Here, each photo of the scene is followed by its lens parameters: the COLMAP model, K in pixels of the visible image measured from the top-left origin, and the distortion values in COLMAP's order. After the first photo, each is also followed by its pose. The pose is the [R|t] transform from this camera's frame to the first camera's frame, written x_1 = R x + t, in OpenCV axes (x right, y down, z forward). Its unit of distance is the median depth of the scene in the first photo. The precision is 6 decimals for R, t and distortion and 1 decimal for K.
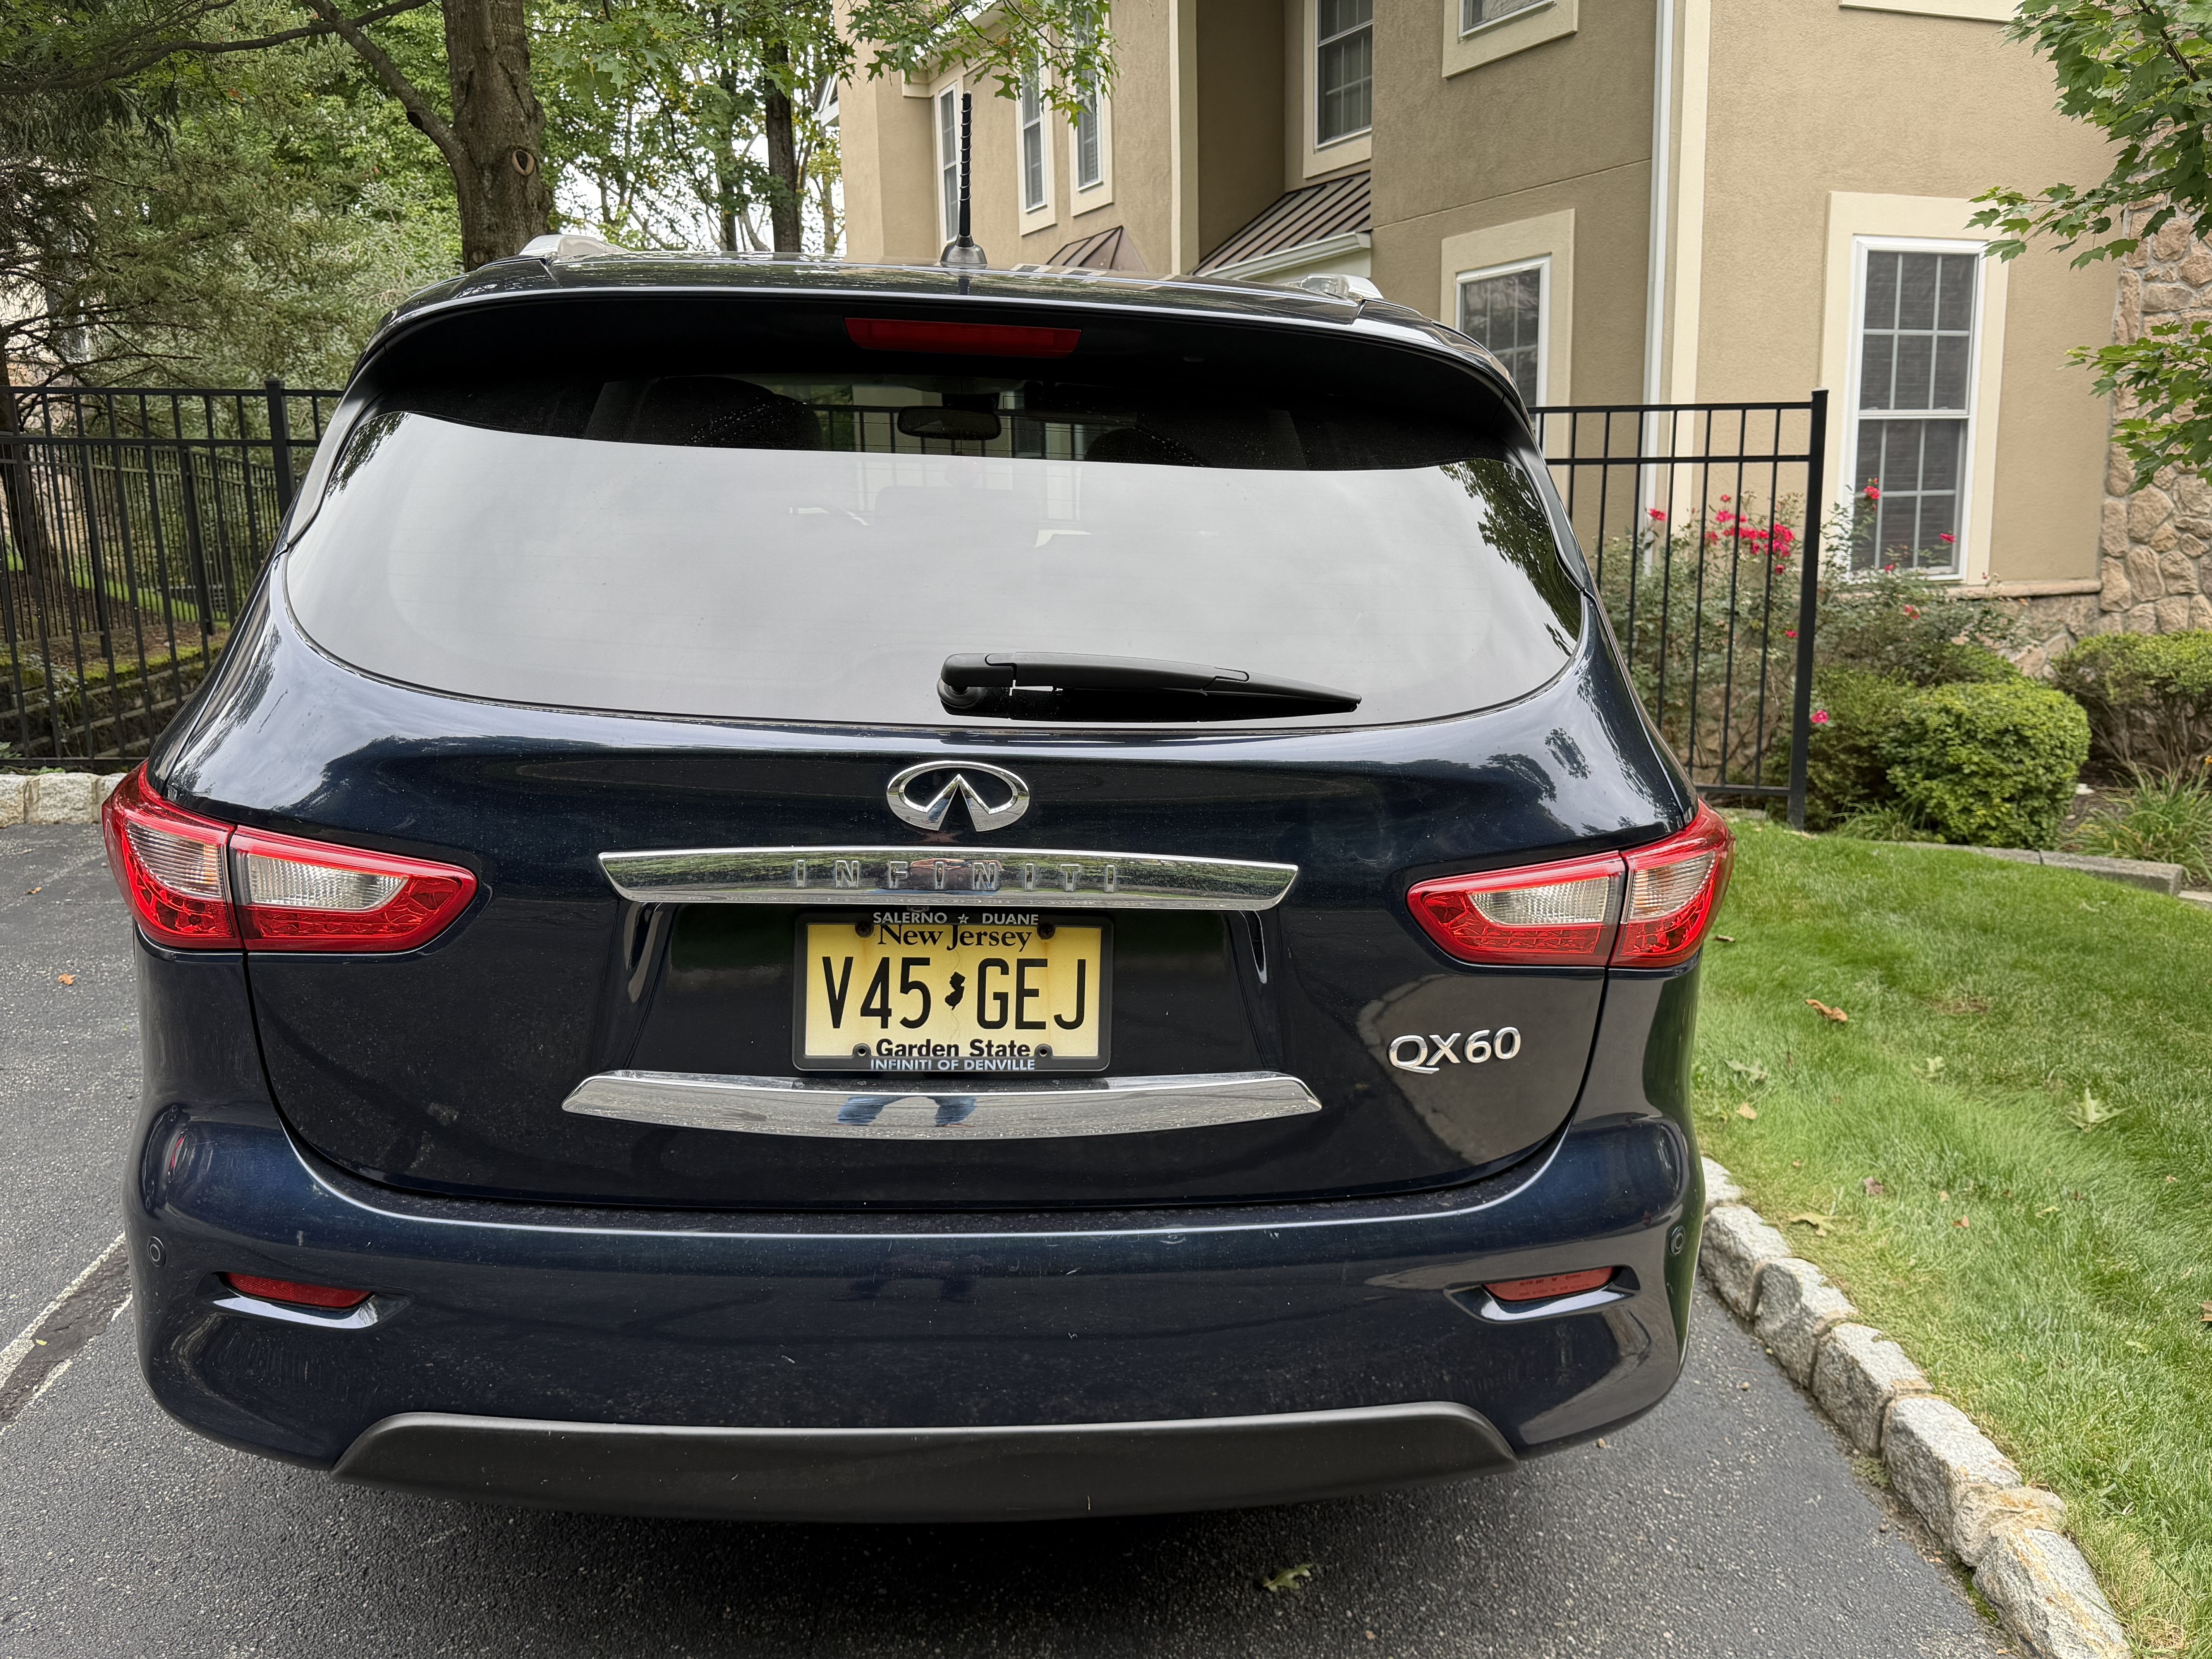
lens RADIAL K [[1865.9, 0, 1106.0], [0, 1865.9, 829.5], [0, 0, 1]] dist [0.074179, -0.113568]
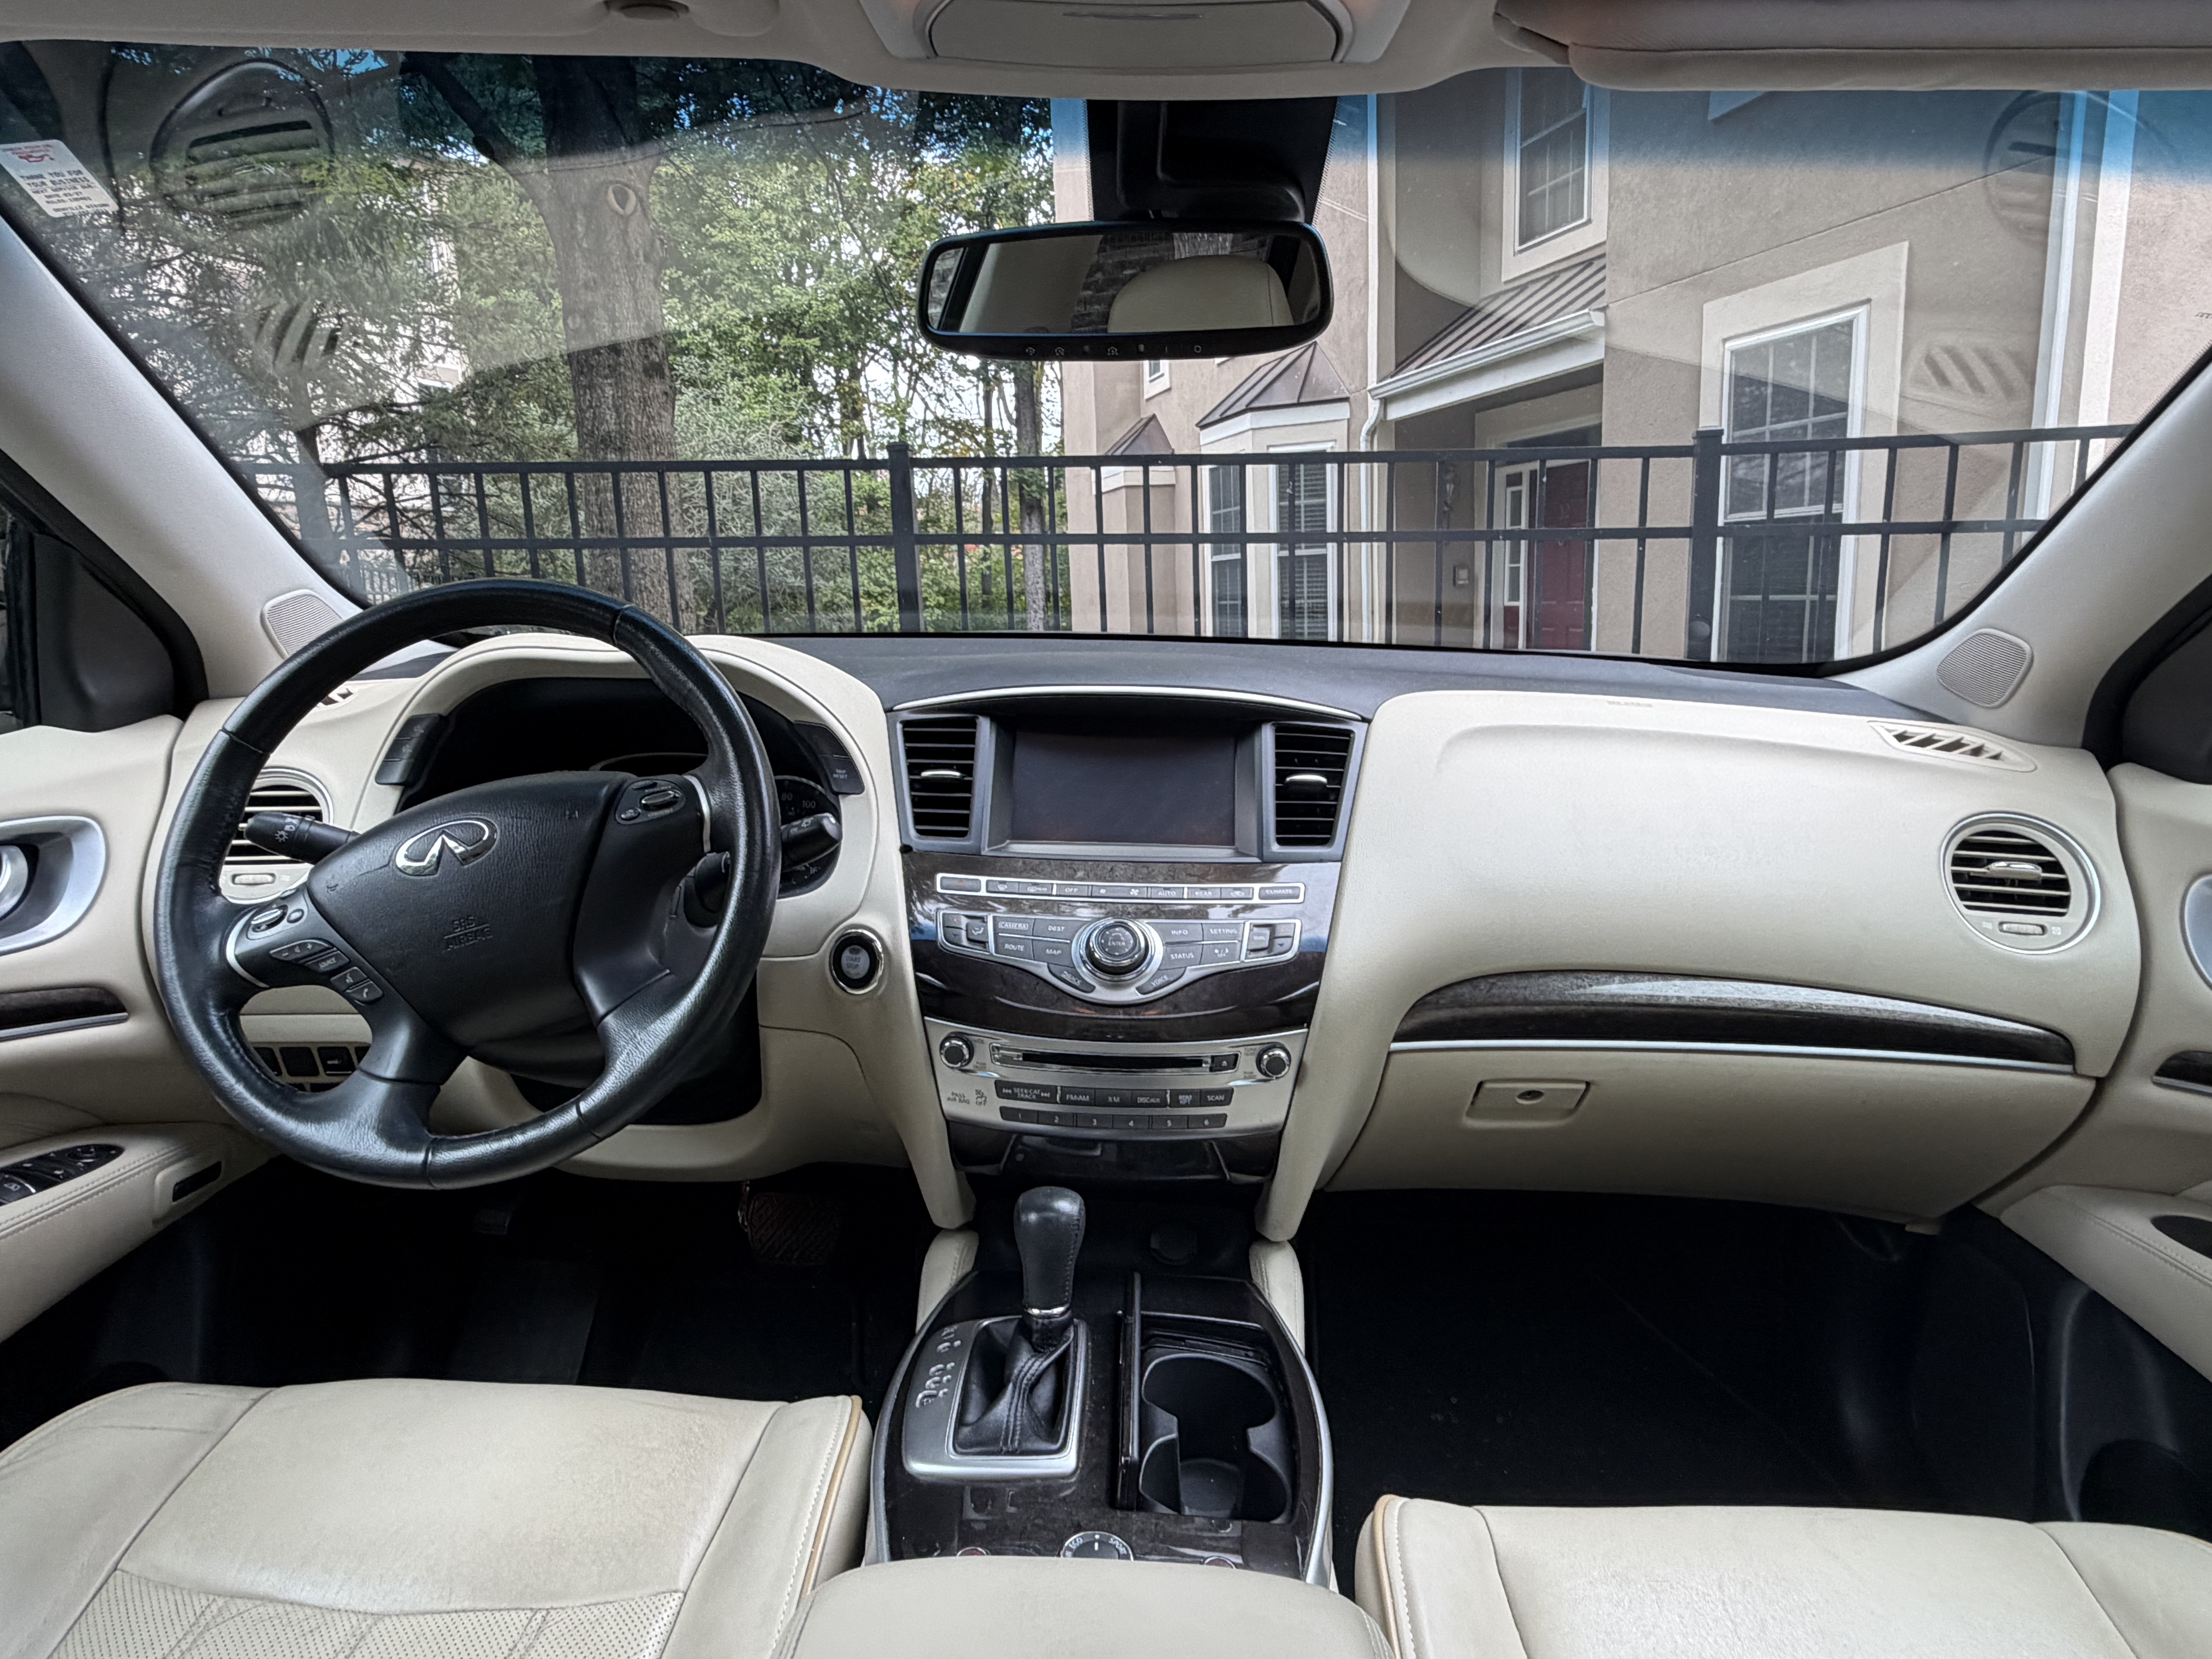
lens RADIAL K [[1316.5, 0, 1114.3], [0, 1316.5, 821.7], [0, 0, 1]] dist [-0.001460, 0.003594]
pose [[0.993661, 0.002351, -0.112398, -0.028569], [-0.003594, 0.999935, -0.010866, -0.066217], [0.112365, 0.011201, 0.993604, 0.376530]]
